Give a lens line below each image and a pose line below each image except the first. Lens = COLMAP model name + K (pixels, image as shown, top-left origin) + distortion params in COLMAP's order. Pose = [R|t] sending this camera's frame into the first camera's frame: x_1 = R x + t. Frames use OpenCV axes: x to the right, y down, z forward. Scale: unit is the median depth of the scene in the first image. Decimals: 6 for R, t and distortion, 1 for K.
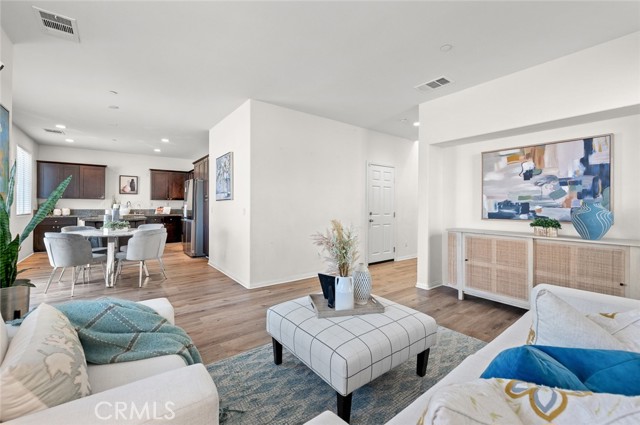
lens RADIAL K [[270.2, 0, 320.8], [0, 270.2, 203.3], [0, 0, 1]] dist [0.000905, 0.000293]
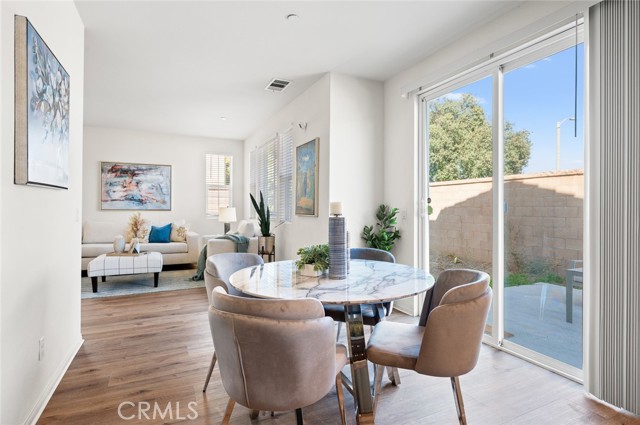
lens RADIAL K [[324.5, 0, 318.7], [0, 324.5, 208.0], [0, 0, 1]] dist [-0.000069, -0.000283]
pose [[-0.978859, -0.008554, 0.204358, -1.013321], [-0.009684, 0.999943, -0.004531, 0.014616], [-0.204308, -0.006414, -0.978886, 1.742658]]
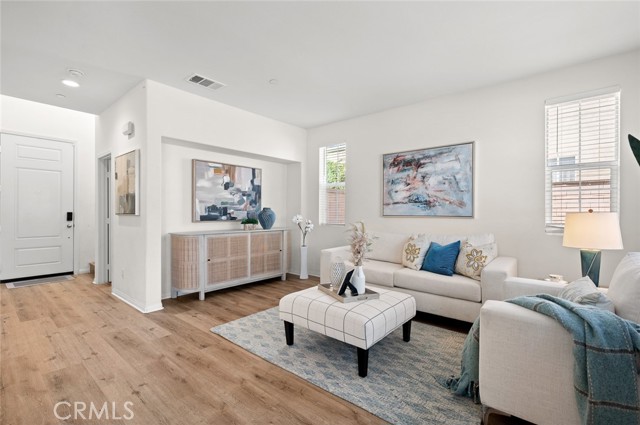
lens RADIAL K [[286.0, 0, 318.8], [0, 286.0, 210.9], [0, 0, 1]] dist [-0.003564, -0.000672]
pose [[-0.211103, 0.001744, 0.977462, -0.627722], [-0.012079, 0.999917, -0.004393, 0.015359], [-0.977389, -0.012734, -0.211065, 0.782628]]
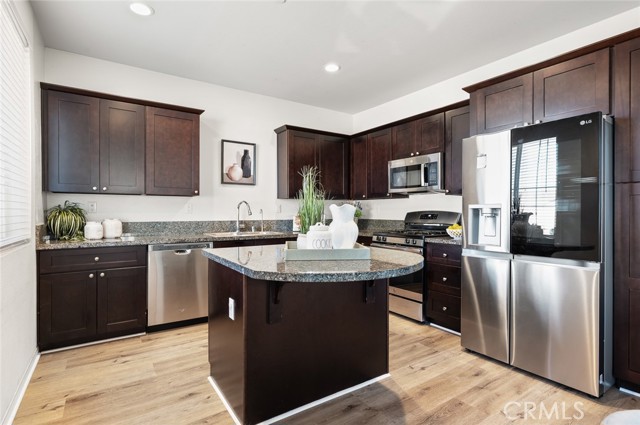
lens RADIAL K [[324.5, 0, 322.9], [0, 324.5, 211.4], [0, 0, 1]] dist [-0.000069, -0.000283]
pose [[0.998186, -0.005155, -0.059986, -1.241672], [0.005638, 0.999953, 0.007887, 0.010093], [0.059943, -0.008211, 0.998168, 1.128488]]
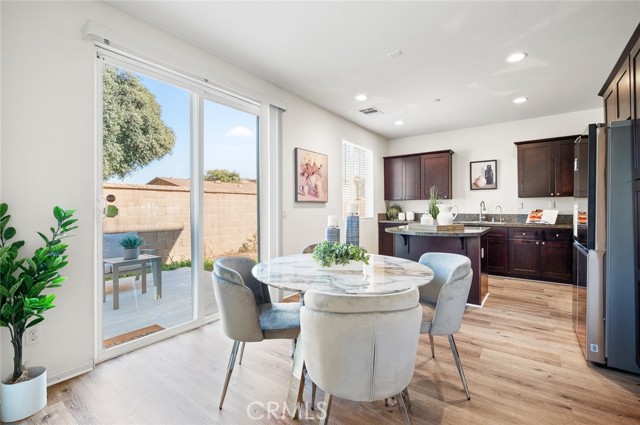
lens RADIAL K [[286.0, 0, 323.4], [0, 286.0, 206.1], [0, 0, 1]] dist [-0.003564, -0.000672]
pose [[0.287606, -0.012919, -0.957662, -0.407487], [0.011703, 0.999882, -0.009974, 0.014157], [0.957677, -0.008339, 0.287723, 1.018143]]
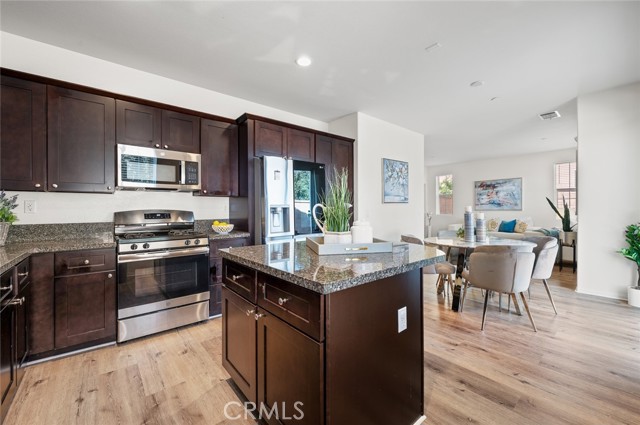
lens RADIAL K [[258.4, 0, 322.3], [0, 258.4, 209.5], [0, 0, 1]] dist [-0.001704, -0.000475]
pose [[-0.051455, -0.004875, 0.998663, -1.780789], [-0.001712, 0.999987, 0.004793, 0.013139], [-0.998674, -0.001463, -0.051462, 1.773038]]
